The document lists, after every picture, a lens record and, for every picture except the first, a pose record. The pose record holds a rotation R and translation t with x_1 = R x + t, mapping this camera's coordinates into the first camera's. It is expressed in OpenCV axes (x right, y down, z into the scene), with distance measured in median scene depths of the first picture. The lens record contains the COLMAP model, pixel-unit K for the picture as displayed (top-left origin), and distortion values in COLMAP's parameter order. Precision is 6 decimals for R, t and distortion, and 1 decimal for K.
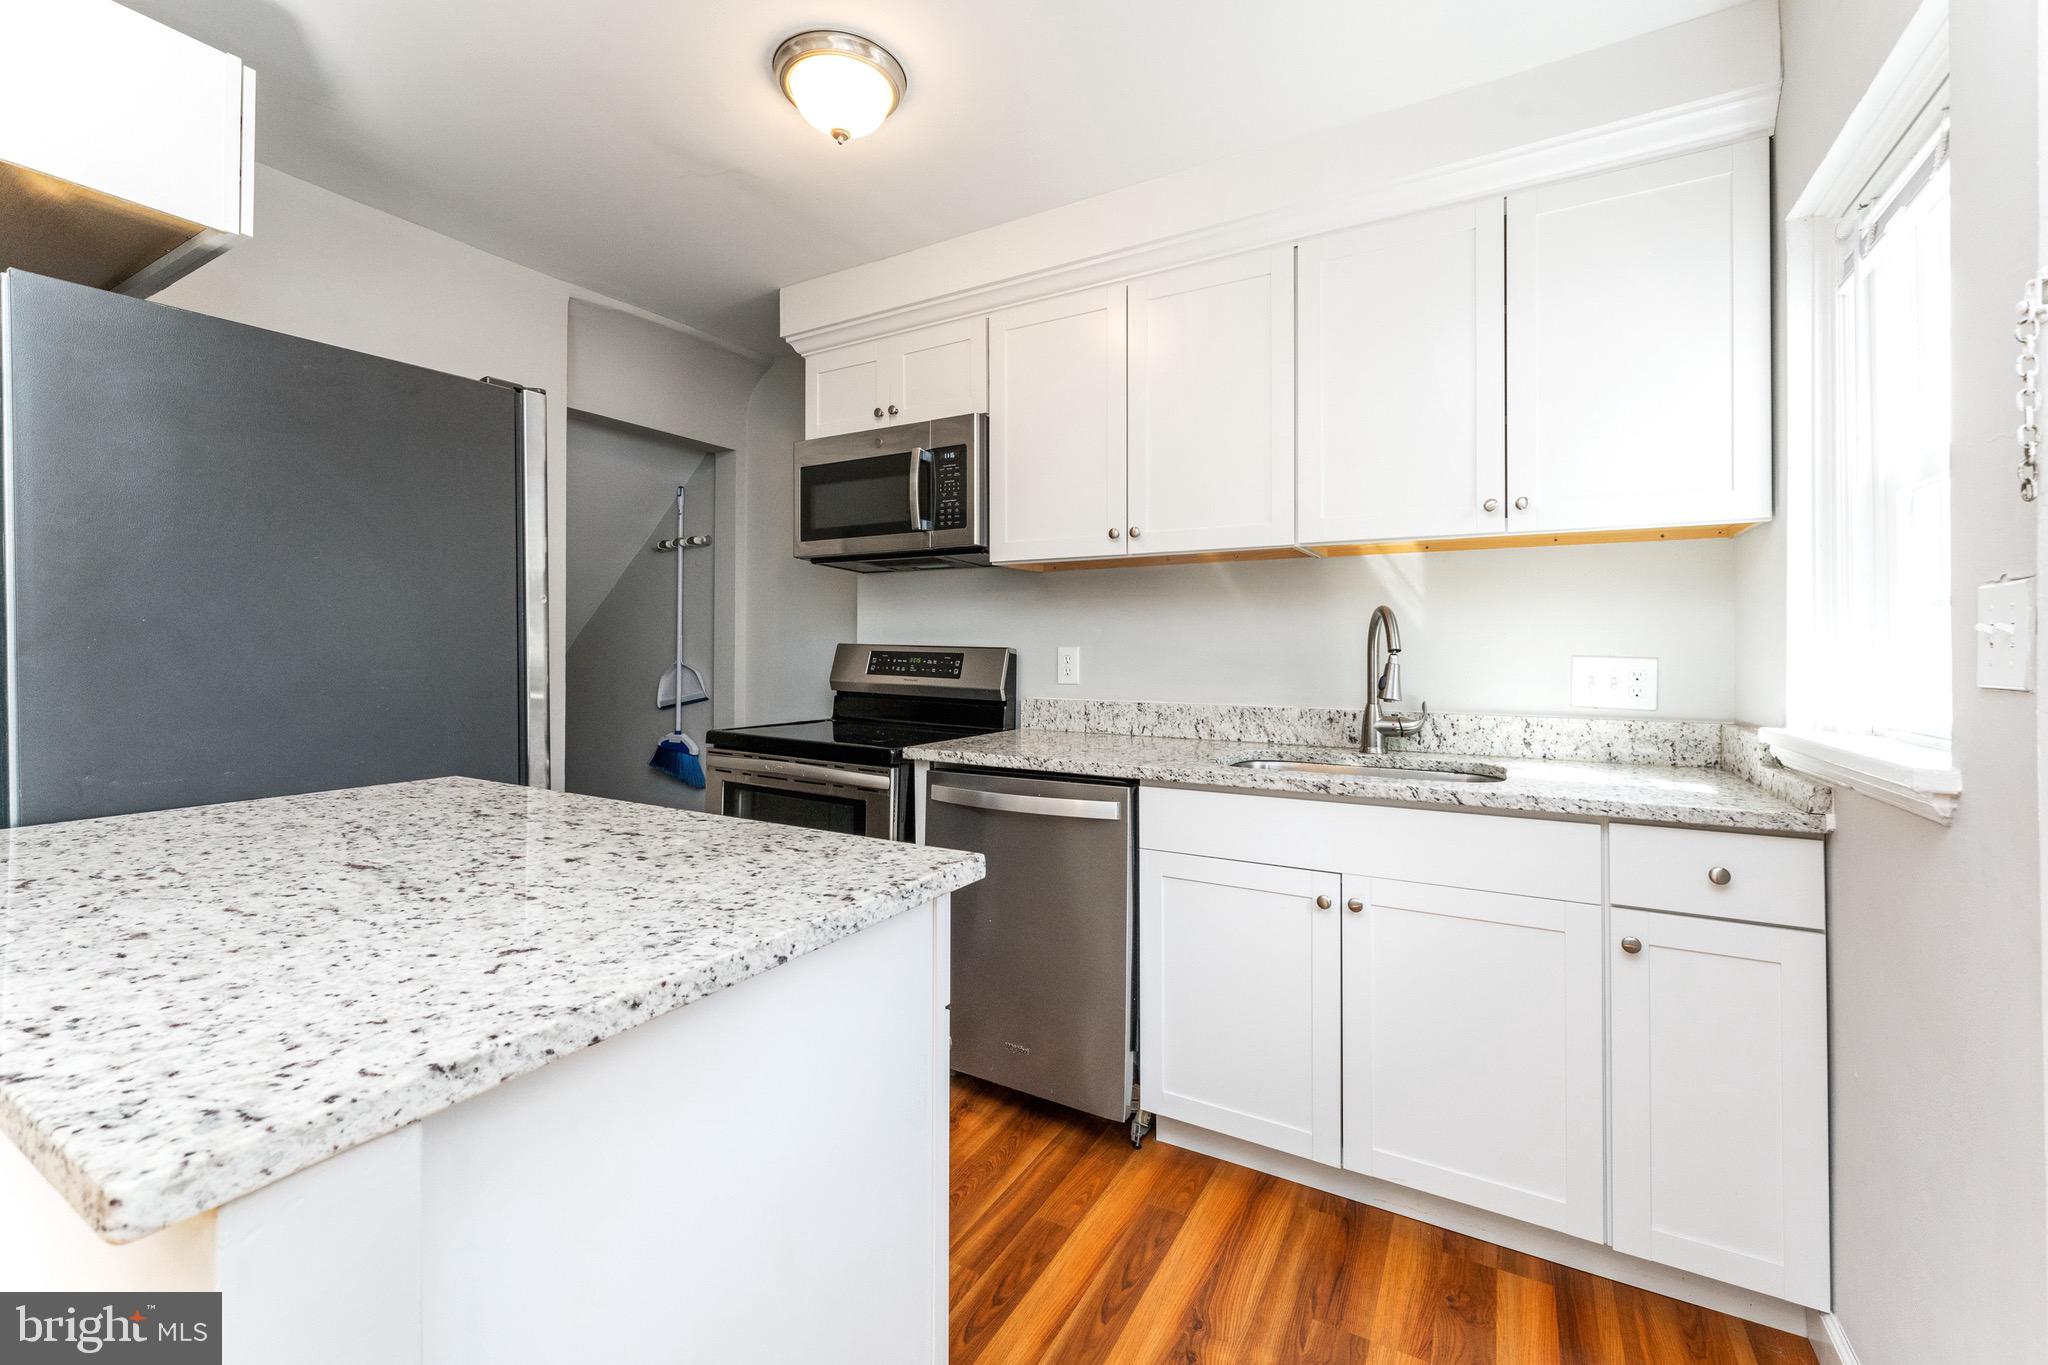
lens RADIAL K [[843.4, 0, 1046.4], [0, 843.4, 639.2], [0, 0, 1]] dist [0.000917, 0.000261]
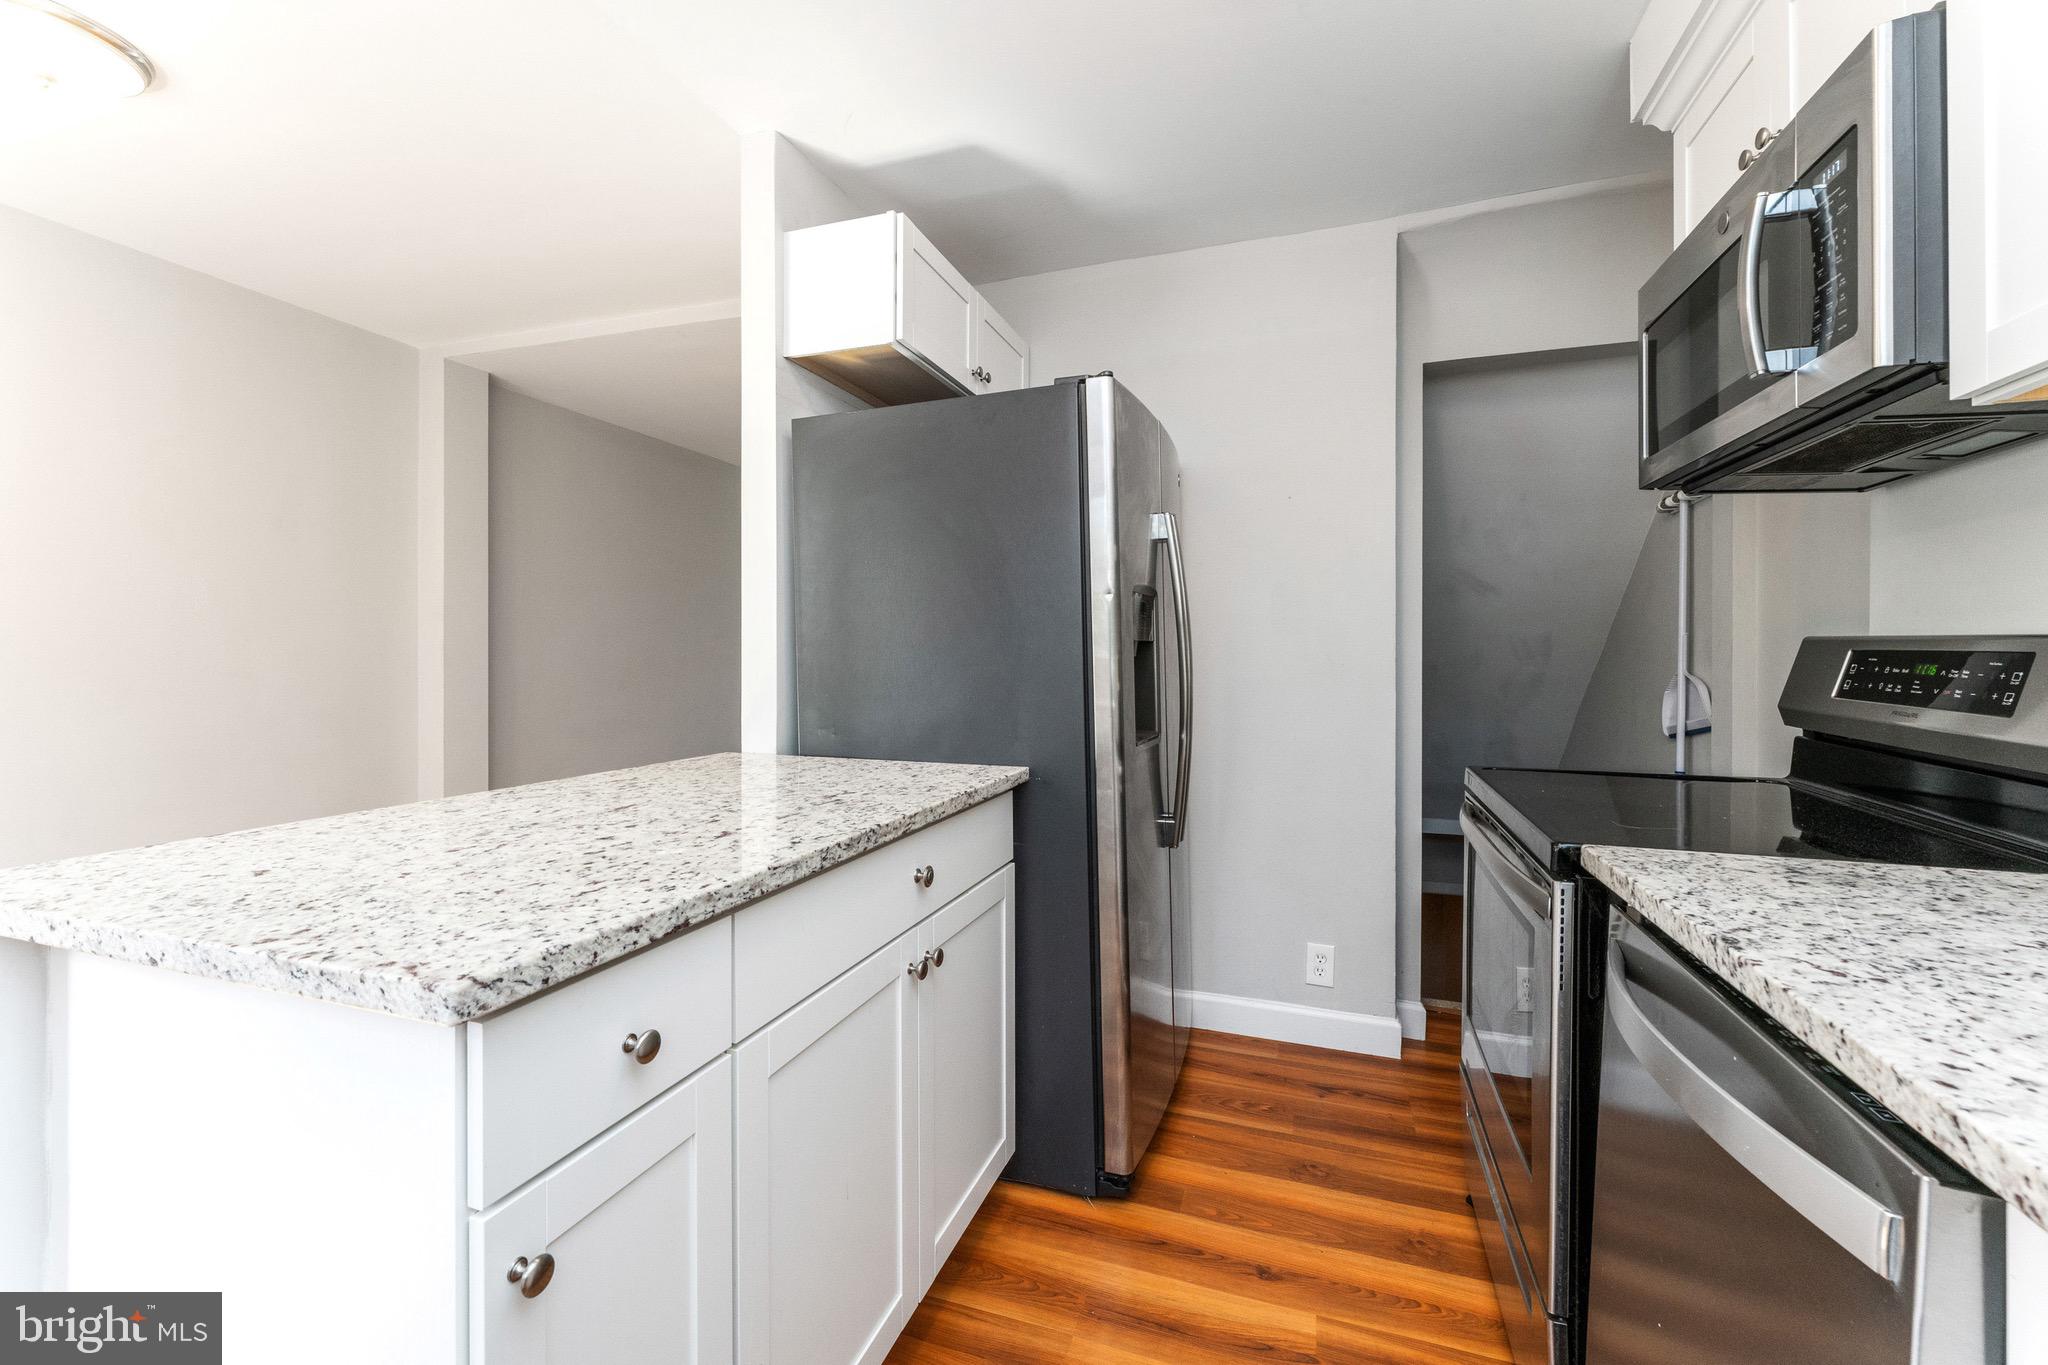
lens RADIAL K [[843.4, 0, 1016.9], [0, 843.4, 655.6], [0, 0, 1]] dist [0.000917, 0.000261]
pose [[0.164459, -0.002375, -0.986381, 0.252215], [0.008573, 0.999963, -0.000978, 0.018109], [0.986347, -0.008295, 0.164473, 0.596105]]
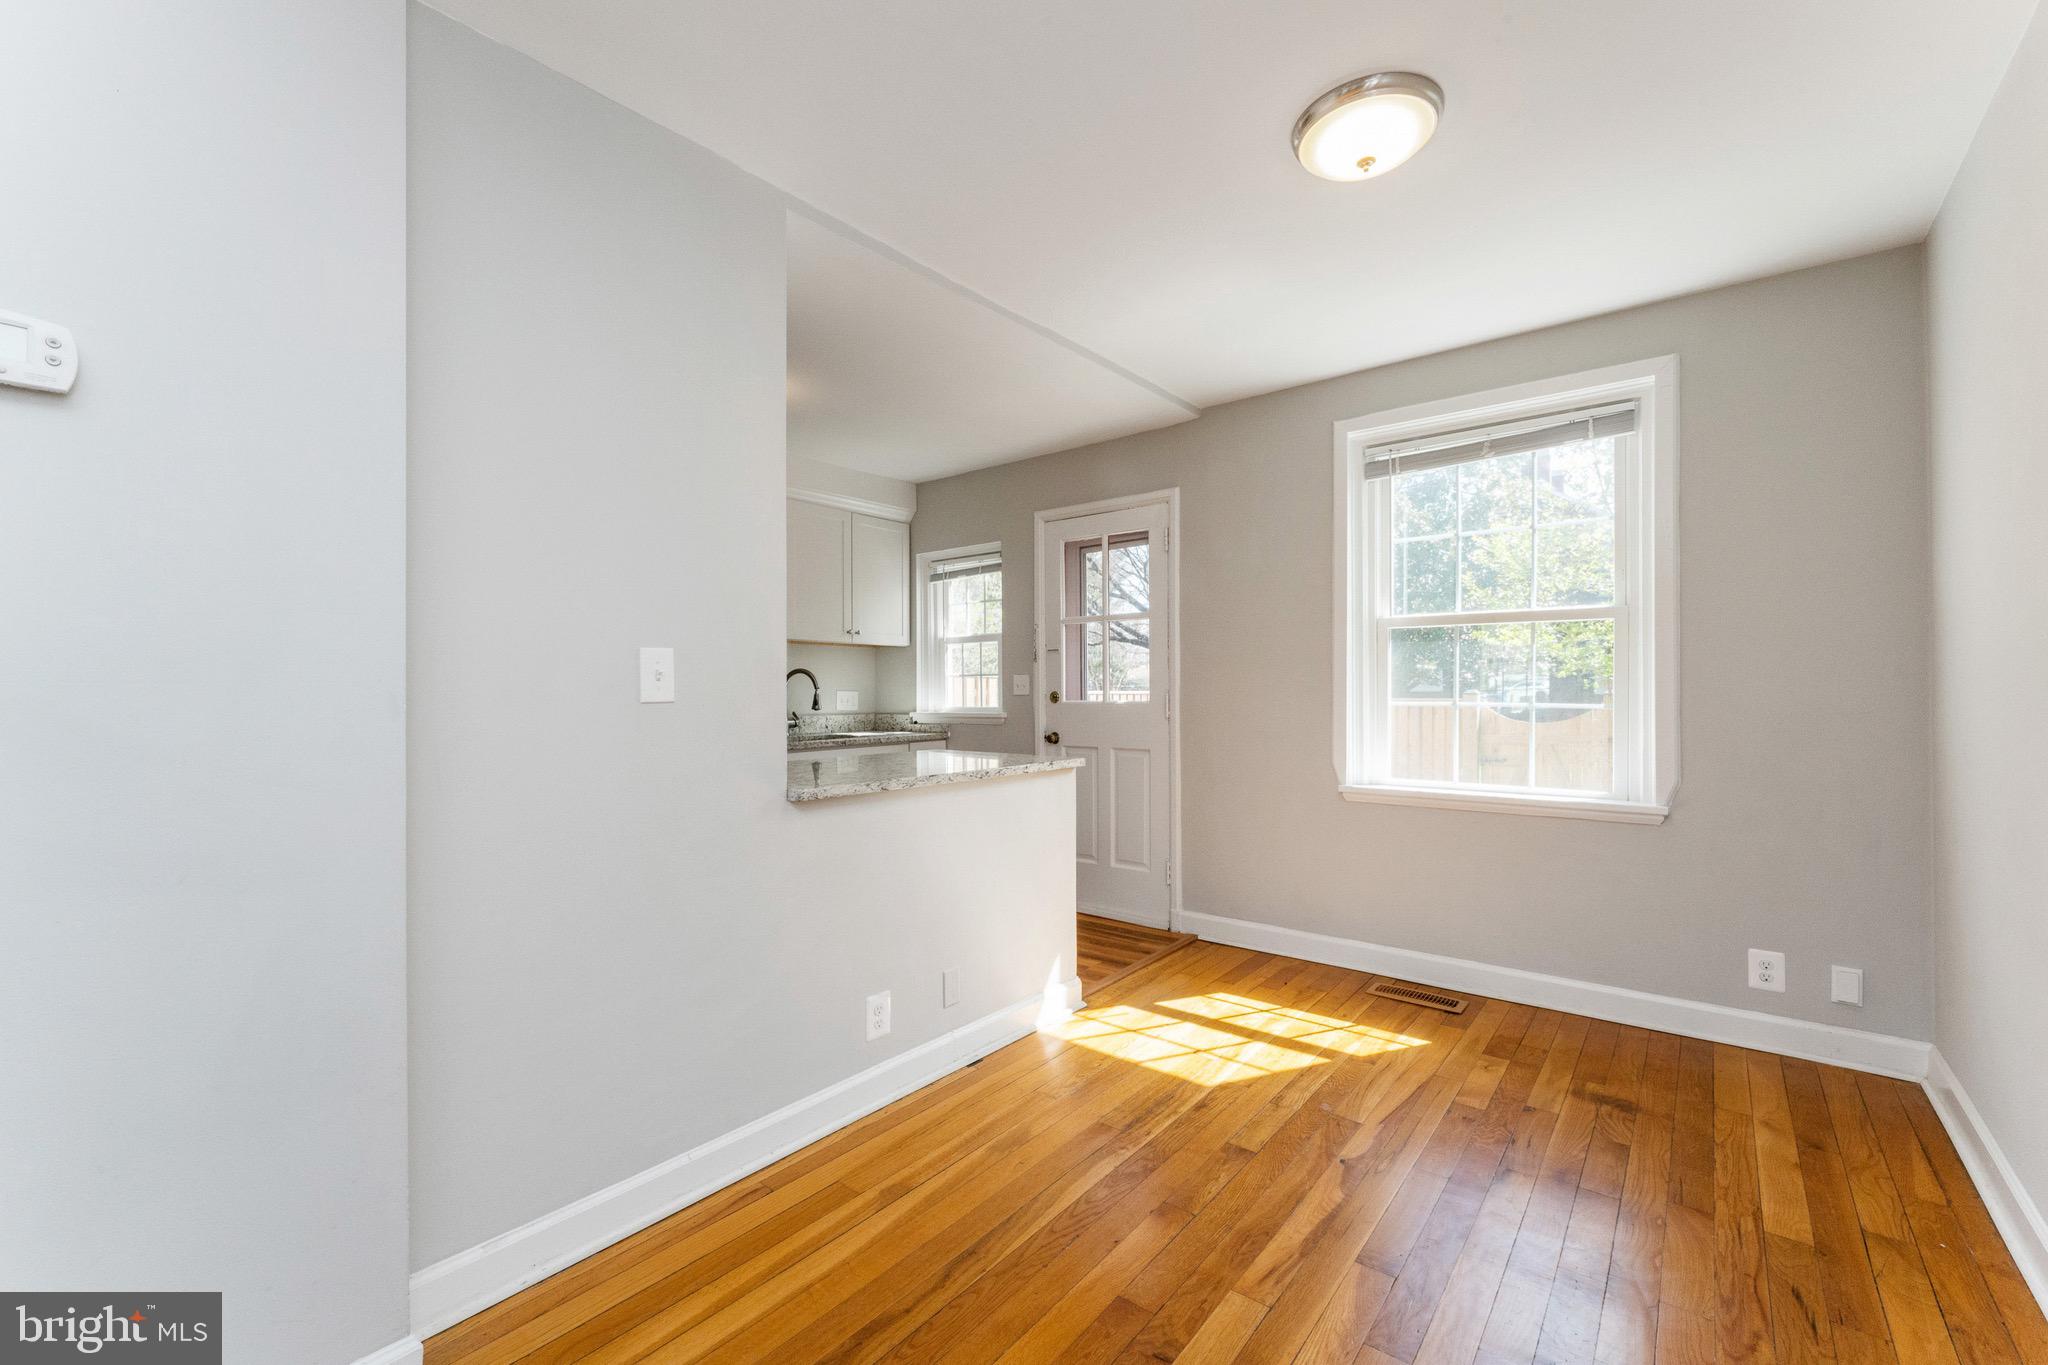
lens RADIAL K [[843.4, 0, 1032.5], [0, 843.4, 682.4], [0, 0, 1]] dist [0.000917, 0.000261]
pose [[0.158509, 0.000899, 0.987357, -1.586875], [-0.005672, 0.999984, 0.000000, -0.005527], [-0.987341, -0.005600, 0.158512, 0.032454]]
